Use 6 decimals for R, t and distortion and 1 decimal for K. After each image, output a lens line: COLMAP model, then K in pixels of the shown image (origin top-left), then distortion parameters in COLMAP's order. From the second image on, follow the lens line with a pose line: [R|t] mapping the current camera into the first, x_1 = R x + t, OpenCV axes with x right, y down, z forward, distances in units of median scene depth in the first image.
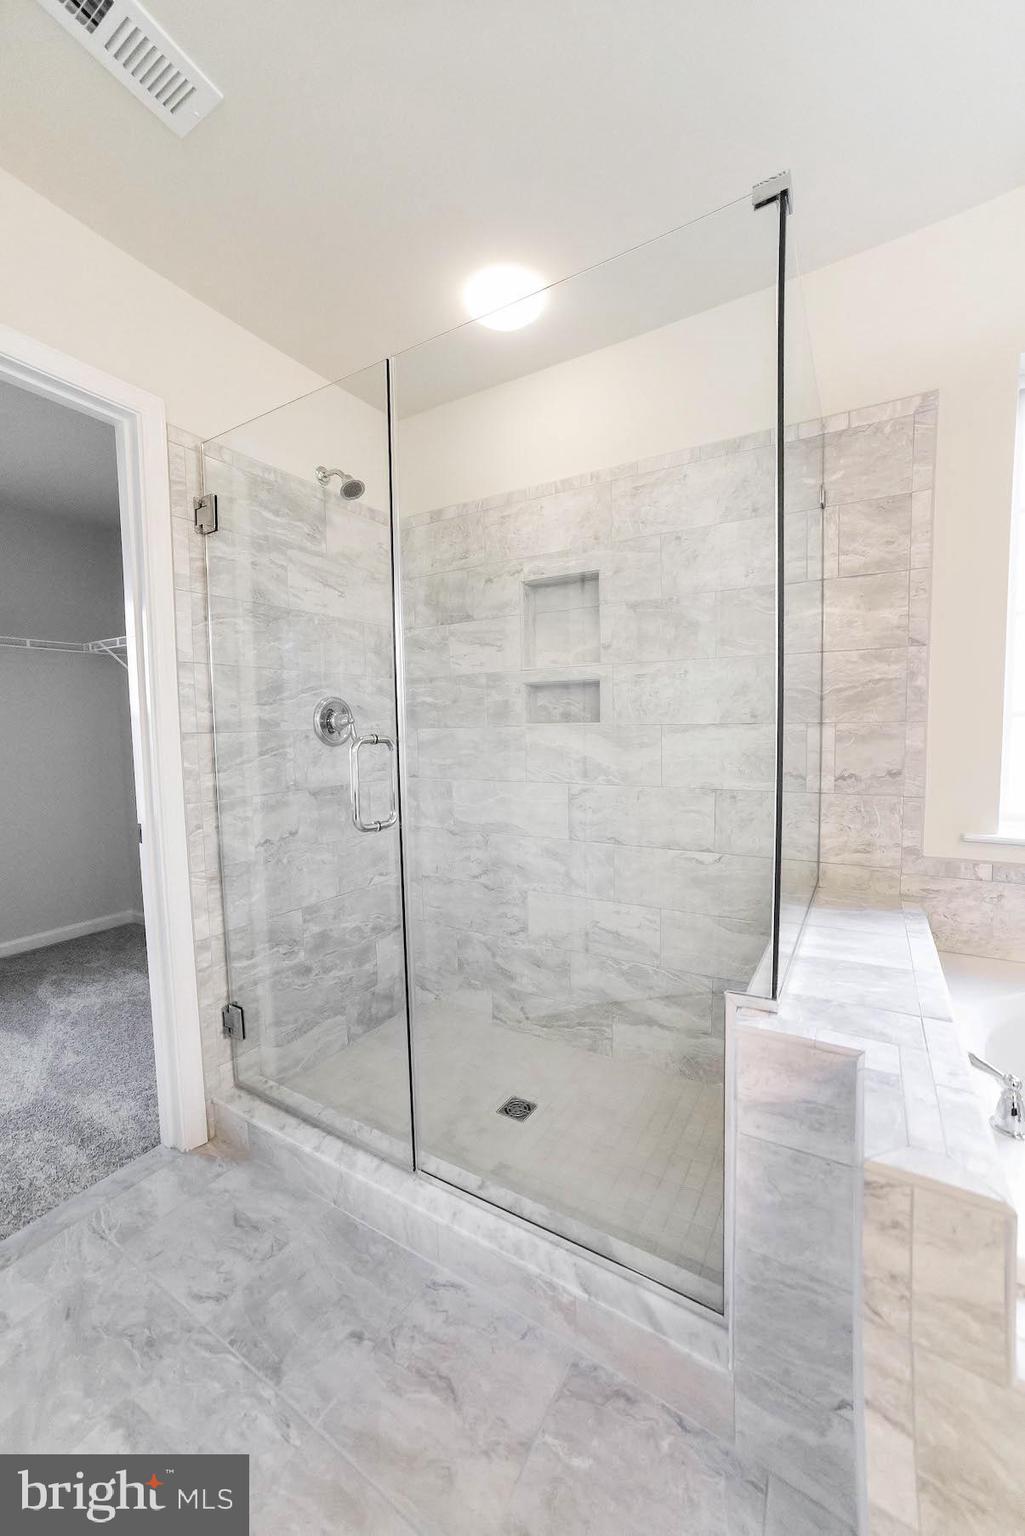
lens RADIAL K [[602.6, 0, 537.5], [0, 602.6, 770.9], [0, 0, 1]] dist [-0.067027, 0.038509]
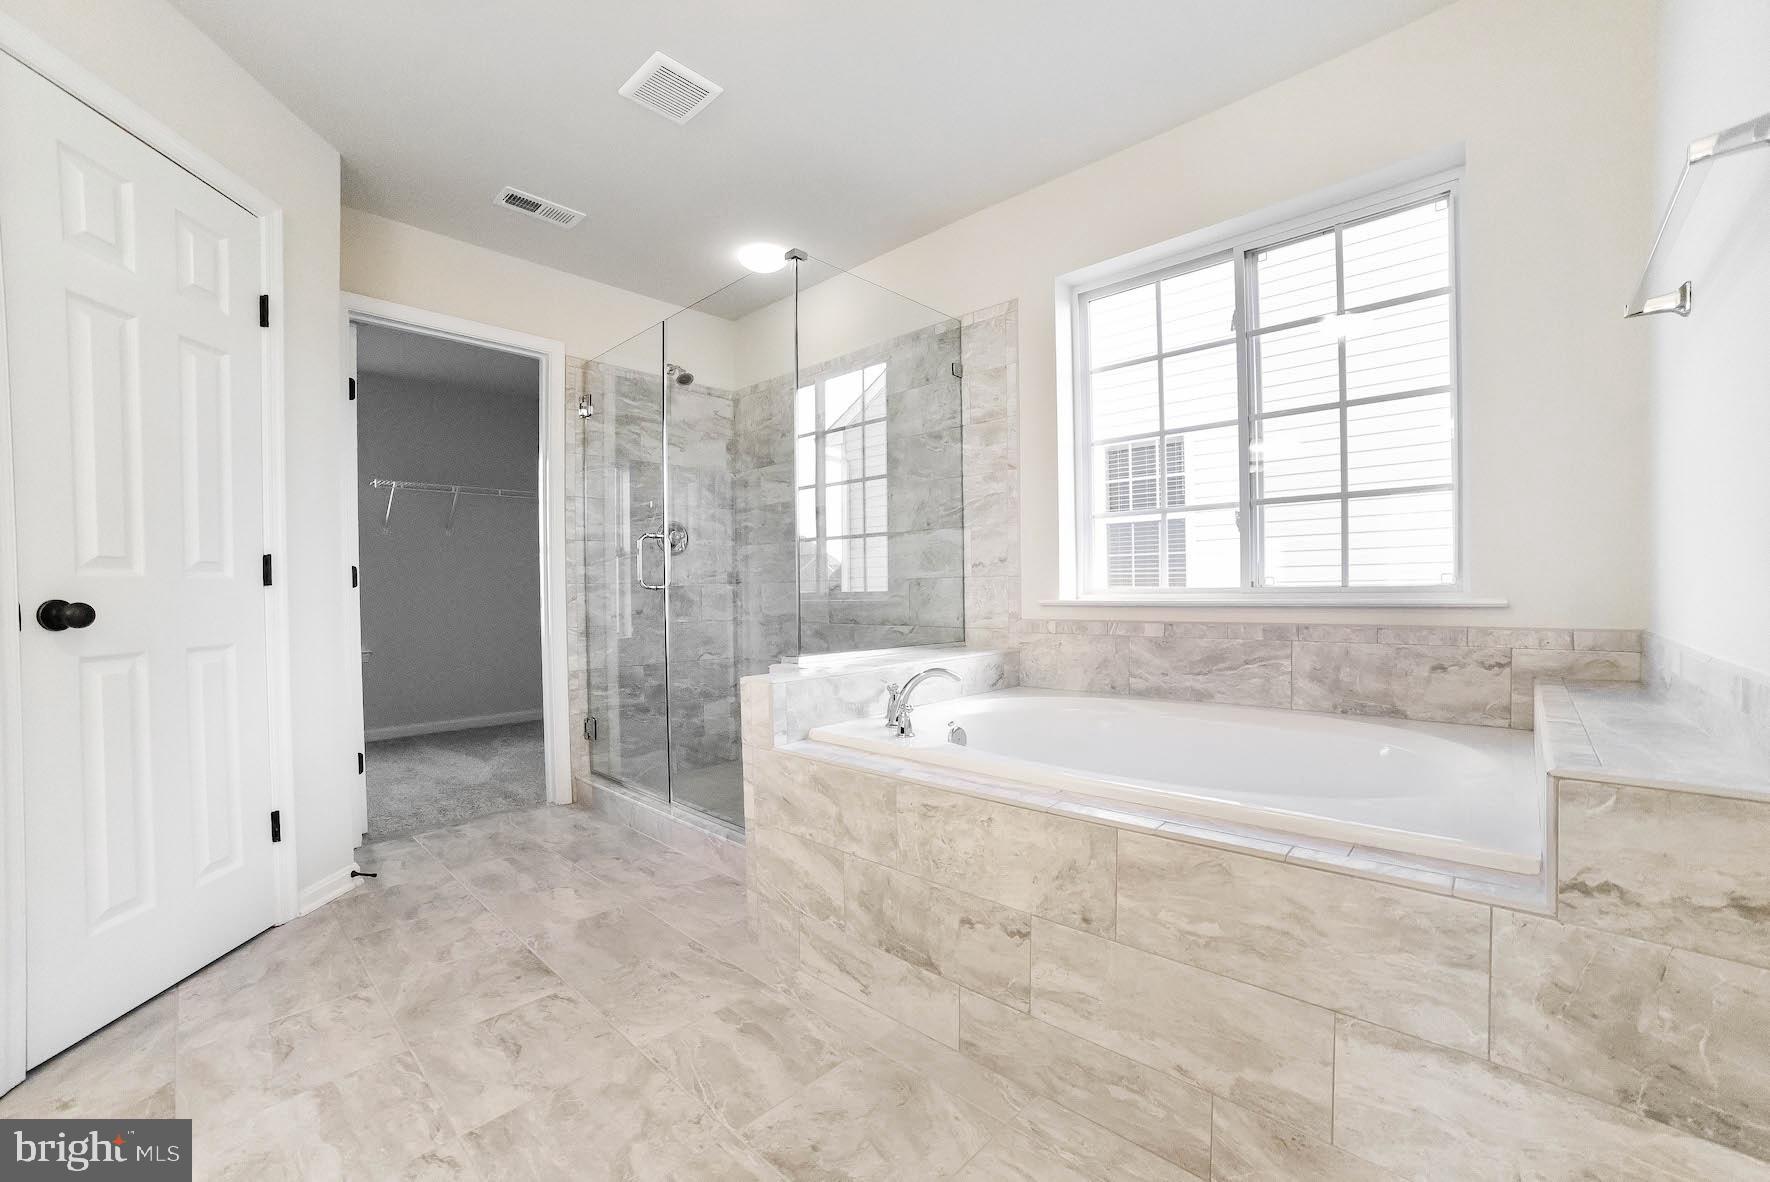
lens RADIAL K [[707.4, 0, 888.2], [0, 707.4, 603.9], [0, 0, 1]] dist [-0.095880, 0.041343]
pose [[0.976493, 0.008427, -0.215386, 0.654271], [-0.019367, 0.998624, -0.048733, 0.182553], [0.214679, 0.051759, 0.975312, -0.639815]]
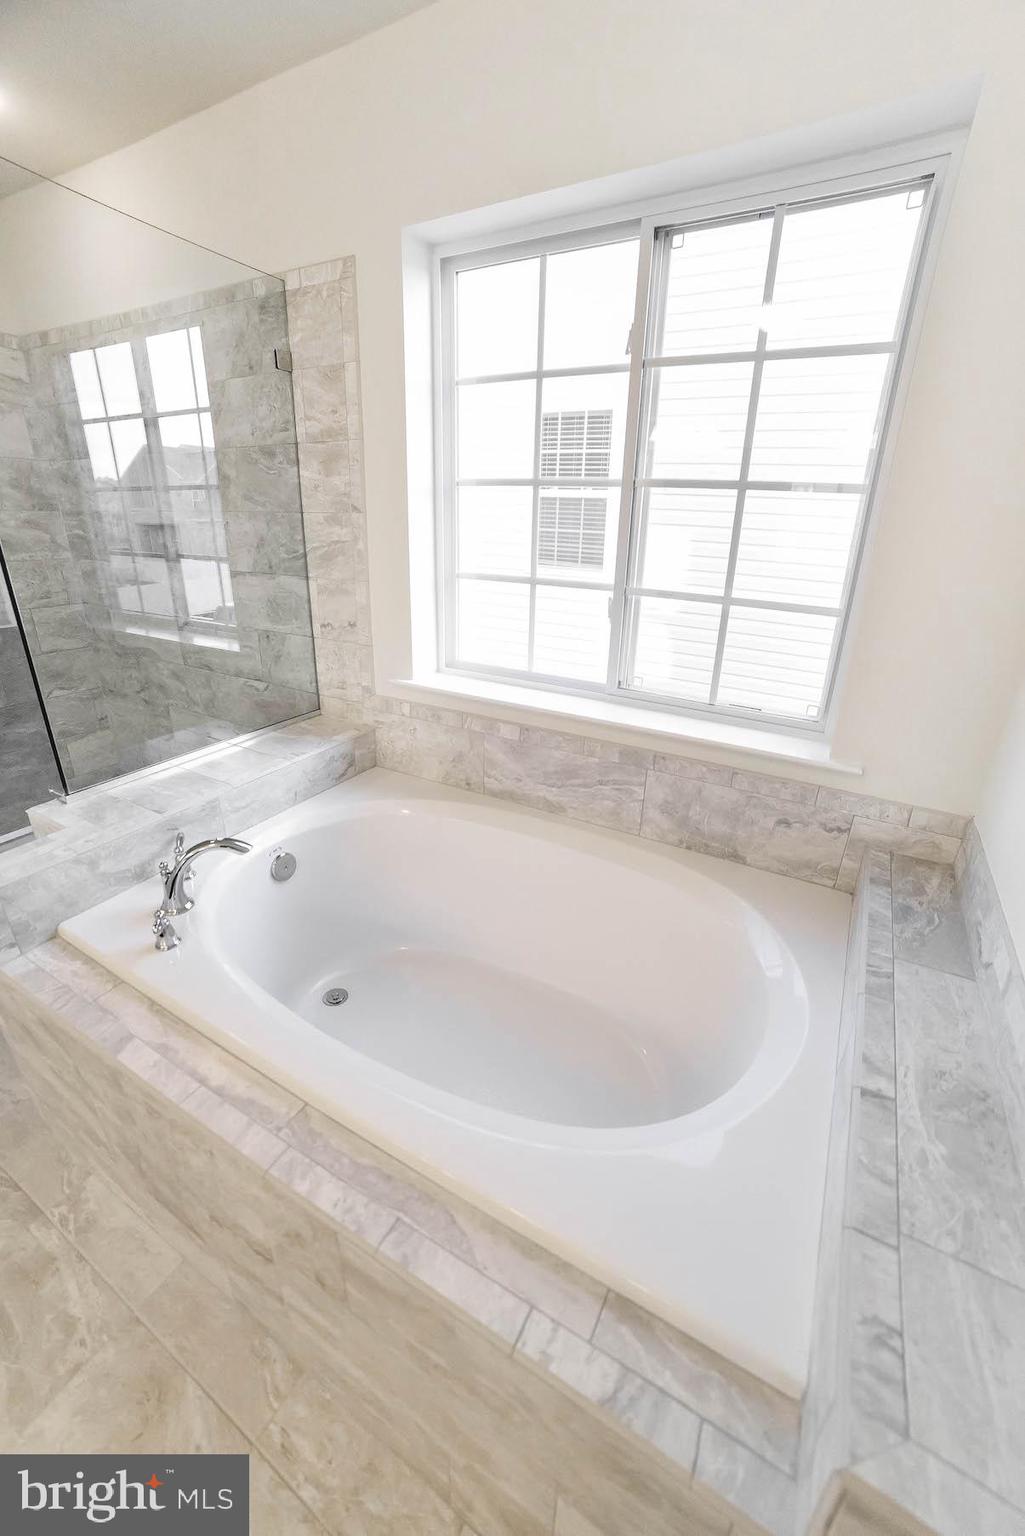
lens RADIAL K [[613.9, 0, 512.5], [0, 613.9, 768.0], [0, 0, 1]] dist [-0.095880, 0.041343]
pose [[0.999003, 0.029660, 0.033360, 0.834704], [-0.038683, 0.948165, 0.315414, -0.111193], [-0.022275, -0.316390, 0.948368, -0.234669]]
